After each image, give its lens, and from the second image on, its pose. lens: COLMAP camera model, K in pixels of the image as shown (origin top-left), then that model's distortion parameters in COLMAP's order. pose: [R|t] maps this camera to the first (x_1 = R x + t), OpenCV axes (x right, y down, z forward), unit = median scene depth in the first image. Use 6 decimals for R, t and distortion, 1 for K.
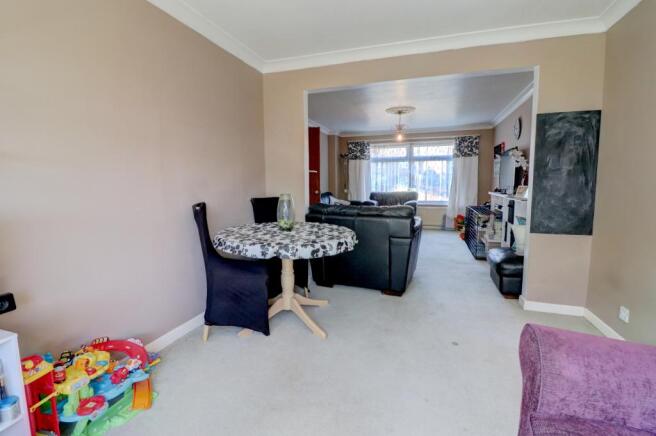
lens RADIAL K [[302.9, 0, 330.4], [0, 302.9, 209.3], [0, 0, 1]] dist [-0.001371, -0.000256]
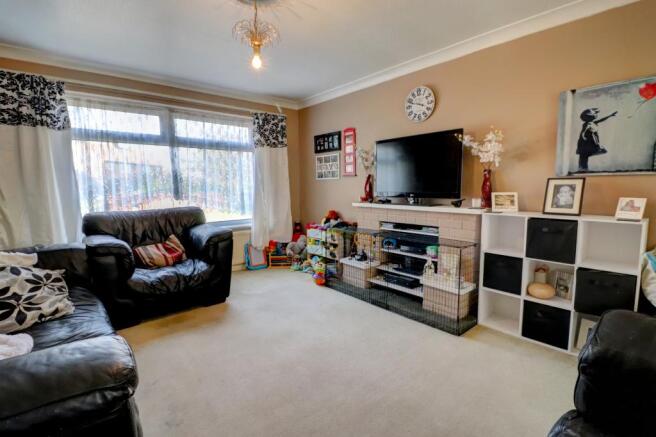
lens RADIAL K [[302.9, 0, 330.4], [0, 302.9, 209.8], [0, 0, 1]] dist [-0.001371, -0.000256]
pose [[0.534174, -0.073076, 0.842210, -0.023178], [0.074692, 0.996440, 0.039084, -0.055824], [-0.842068, 0.042029, 0.537731, 0.530606]]
